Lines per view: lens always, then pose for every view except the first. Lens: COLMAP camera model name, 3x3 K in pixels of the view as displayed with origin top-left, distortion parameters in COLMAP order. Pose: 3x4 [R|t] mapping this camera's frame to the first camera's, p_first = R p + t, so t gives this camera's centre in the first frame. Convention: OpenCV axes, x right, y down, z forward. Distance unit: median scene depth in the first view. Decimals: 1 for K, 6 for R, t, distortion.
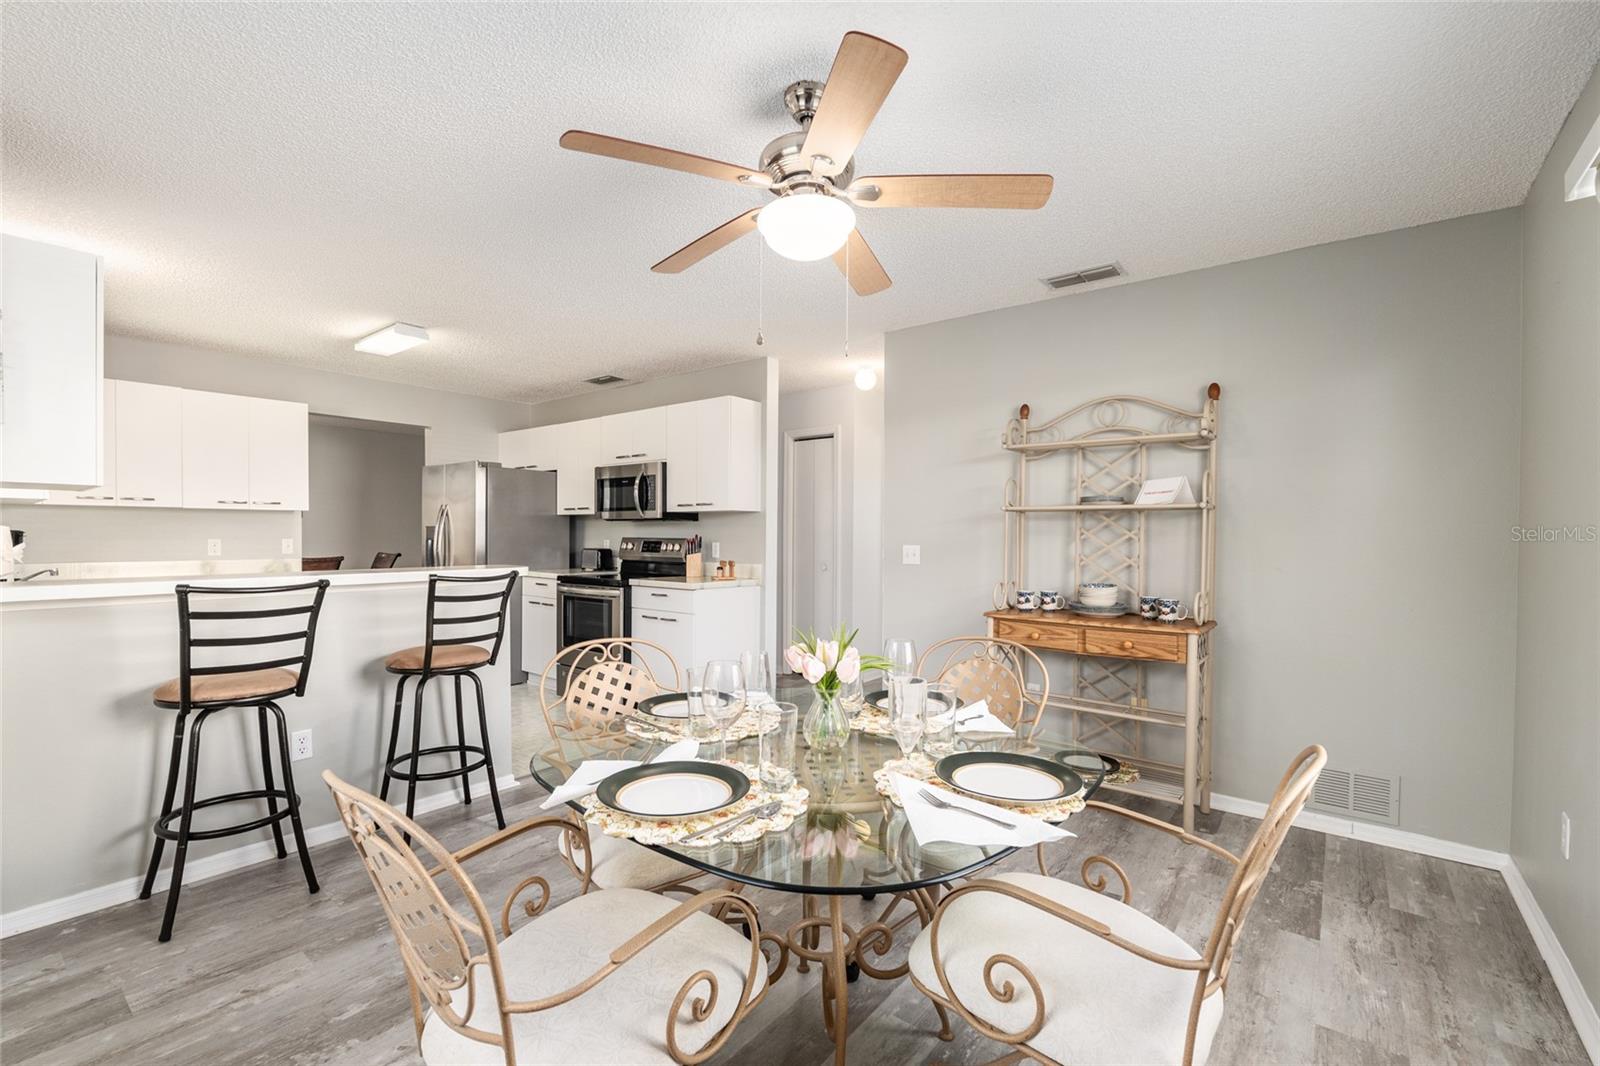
lens RADIAL K [[692.9, 0, 800.0], [0, 692.9, 533.0], [0, 0, 1]] dist [0.000240, 0.000059]
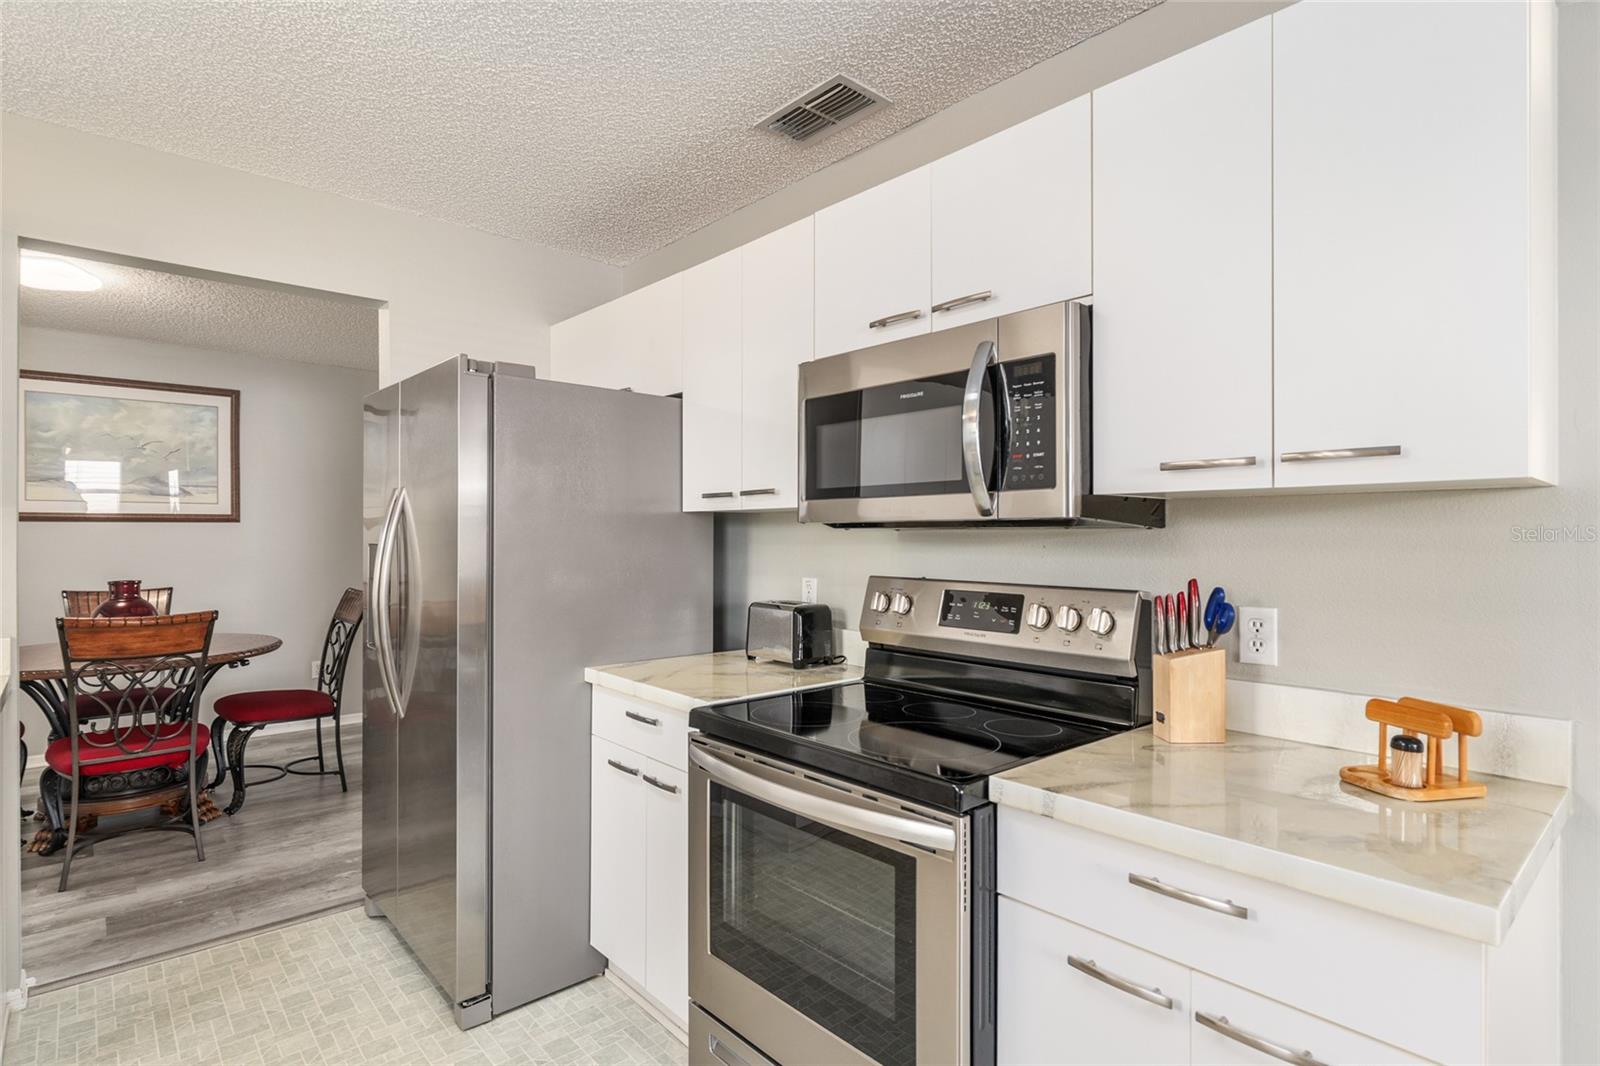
lens RADIAL K [[816.0, 0, 800.0], [0, 816.0, 533.0], [0, 0, 1]] dist [-0.000856, -0.000046]
pose [[0.984748, -0.002626, -0.173965, -0.230238], [0.001963, 0.999990, -0.003985, -0.013867], [0.173974, 0.003582, 0.984744, 0.627663]]
